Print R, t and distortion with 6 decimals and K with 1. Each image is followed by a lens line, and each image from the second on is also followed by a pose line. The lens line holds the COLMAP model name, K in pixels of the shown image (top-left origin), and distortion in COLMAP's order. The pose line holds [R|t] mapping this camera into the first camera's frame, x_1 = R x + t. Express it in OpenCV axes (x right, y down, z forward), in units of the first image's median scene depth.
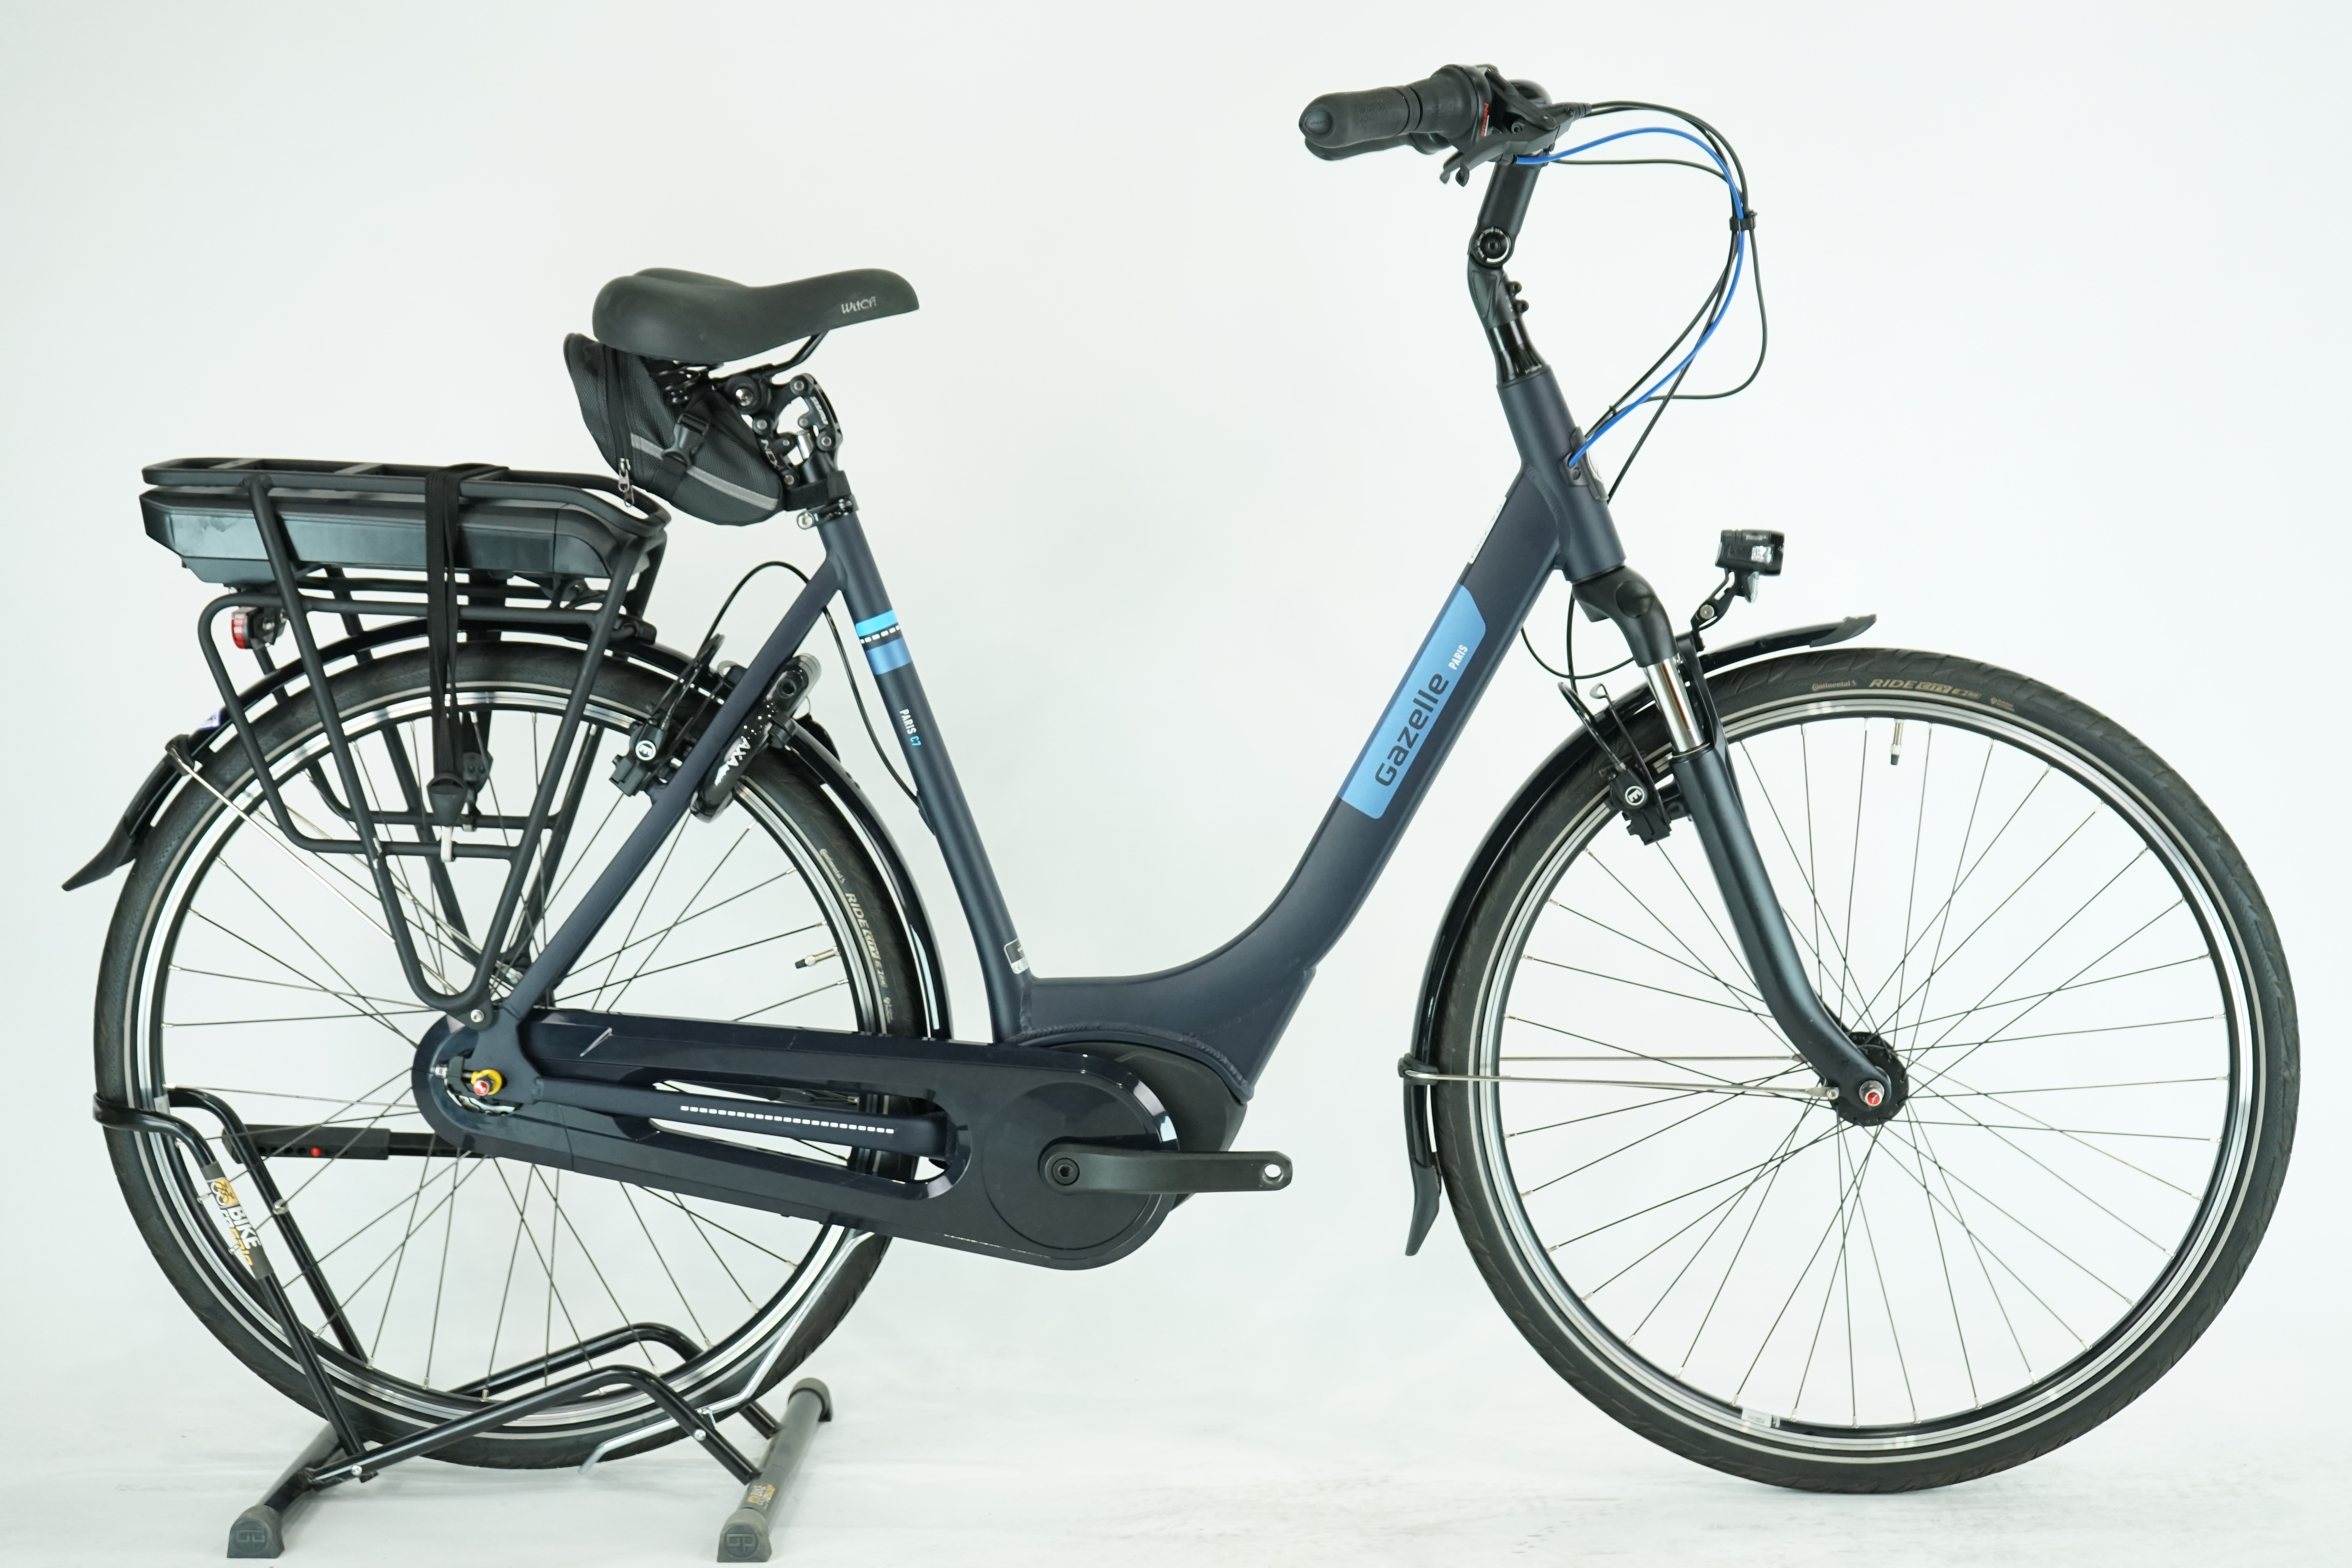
lens RADIAL K [[3972.0, 0, 1176.0], [0, 3972.0, 784.0], [0, 0, 1]] dist [-0.029570, -0.034499]
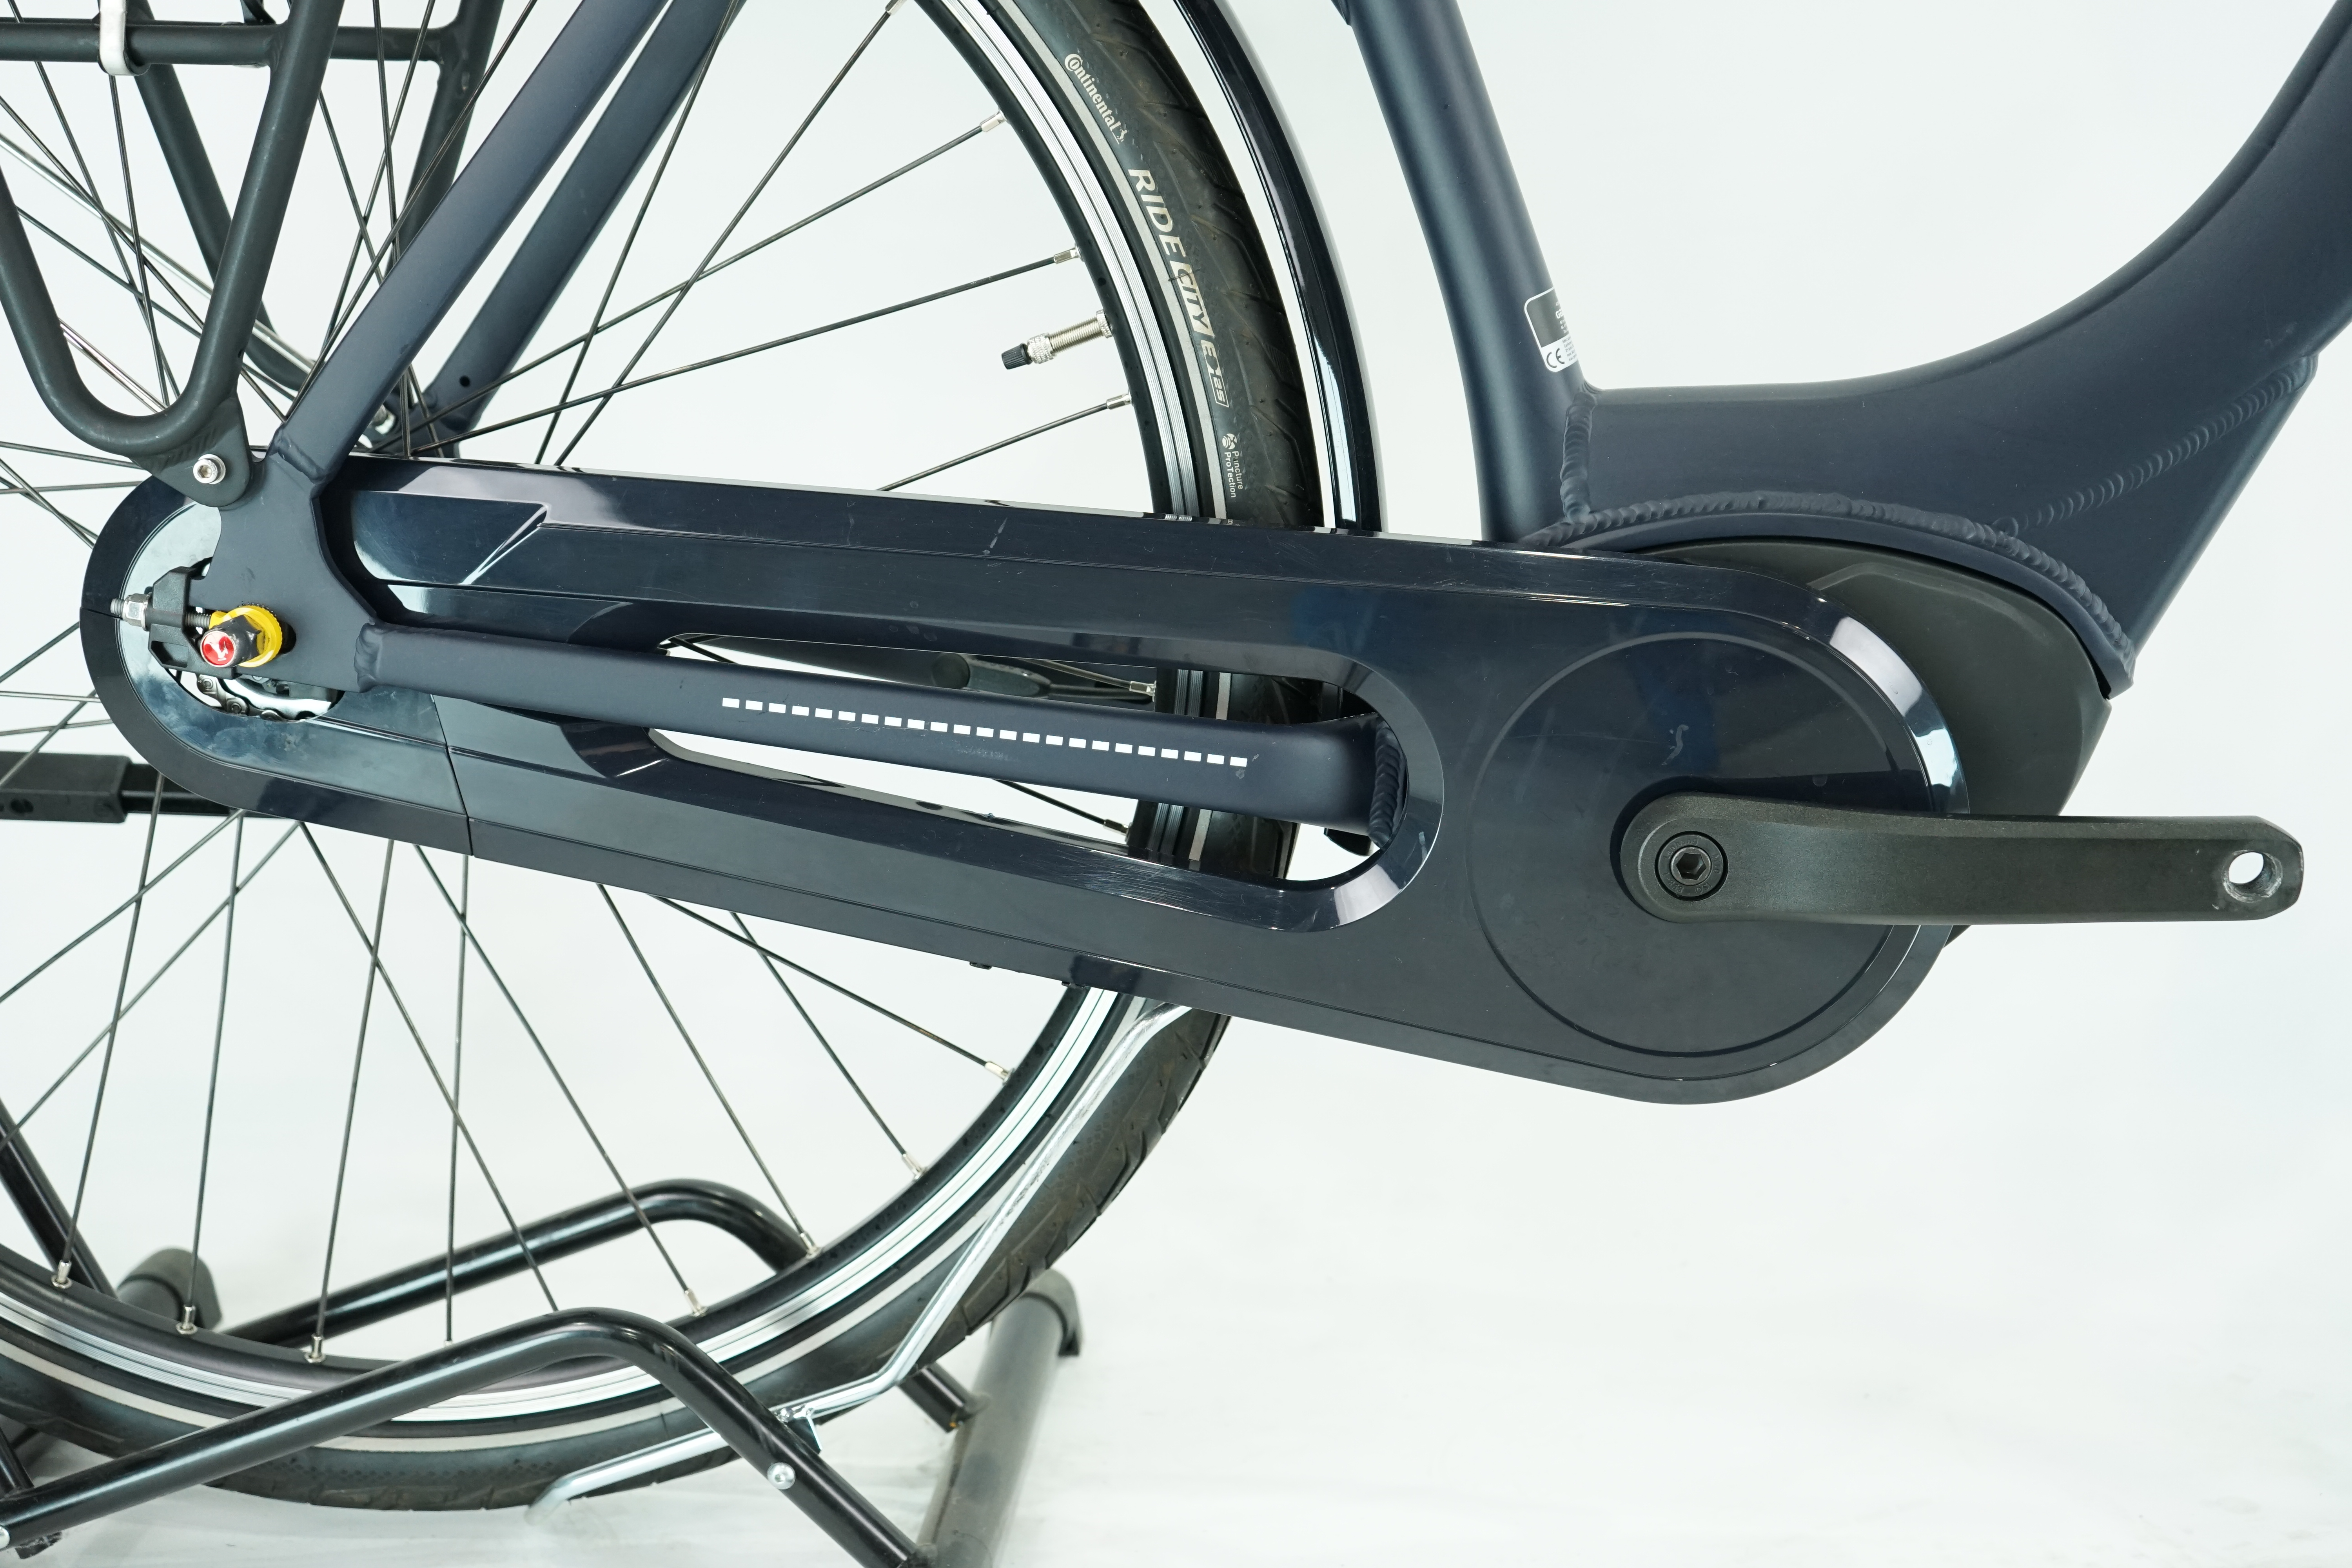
lens RADIAL K [[2857.2, 0, 1176.0], [0, 2857.2, 784.0], [0, 0, 1]] dist [-0.002353, 0.002955]
pose [[0.999177, 0.005335, -0.040207, -0.066227], [-0.001878, 0.996333, 0.085538, 0.064468], [0.040516, -0.085392, 0.995523, 0.706111]]
